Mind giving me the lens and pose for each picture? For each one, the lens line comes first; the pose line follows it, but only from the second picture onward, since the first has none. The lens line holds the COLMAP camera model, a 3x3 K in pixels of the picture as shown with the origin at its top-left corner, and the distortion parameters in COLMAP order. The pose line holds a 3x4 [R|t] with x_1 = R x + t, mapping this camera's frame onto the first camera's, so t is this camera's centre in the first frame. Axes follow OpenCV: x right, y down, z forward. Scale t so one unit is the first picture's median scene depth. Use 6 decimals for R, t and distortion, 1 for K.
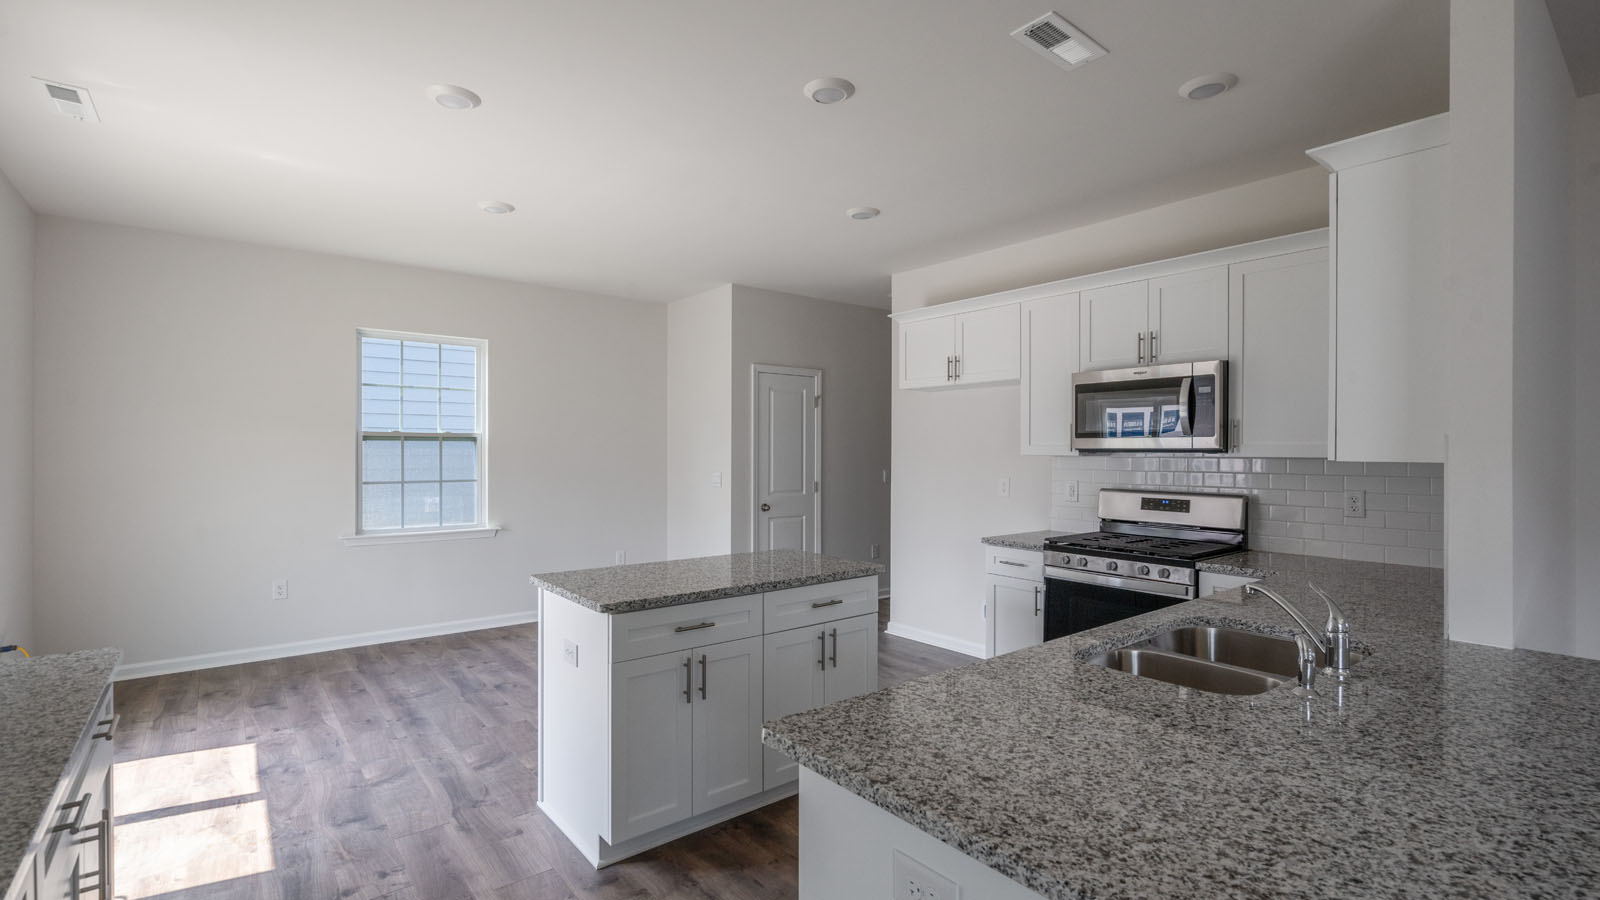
lens RADIAL K [[736.1, 0, 789.8], [0, 736.1, 444.5], [0, 0, 1]] dist [0.000357, 0.000839]
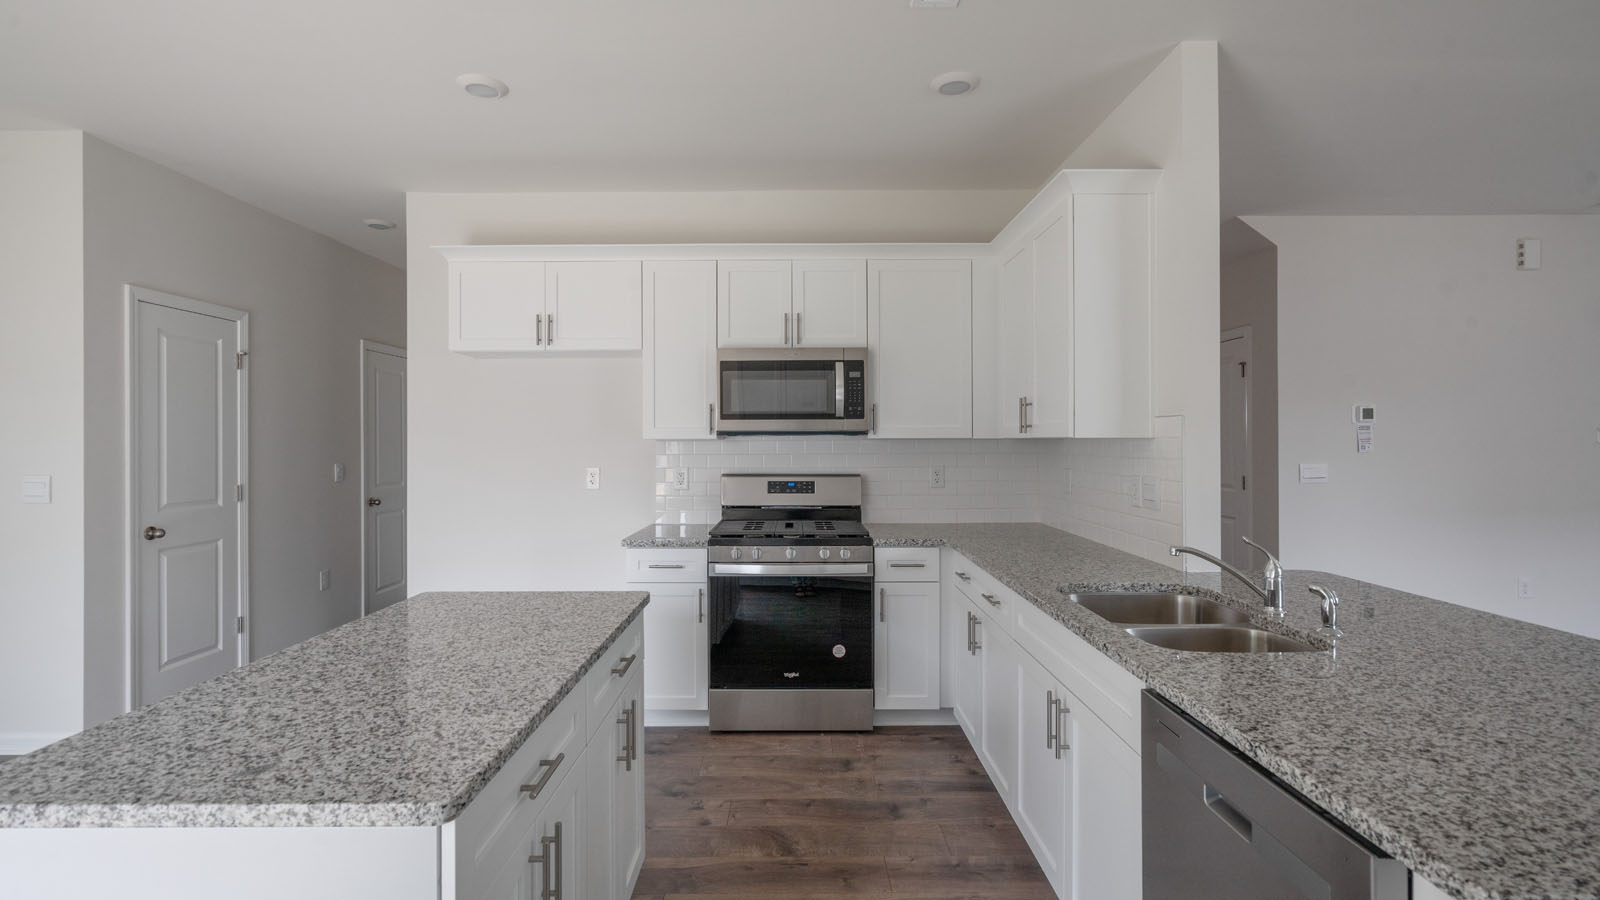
lens RADIAL K [[736.1, 0, 794.1], [0, 736.1, 436.0], [0, 0, 1]] dist [0.000357, 0.000839]
pose [[0.617607, 0.001676, 0.786485, -0.272965], [-0.001603, 0.999998, -0.000873, 0.012276], [-0.786486, -0.000721, 0.617608, 0.361688]]
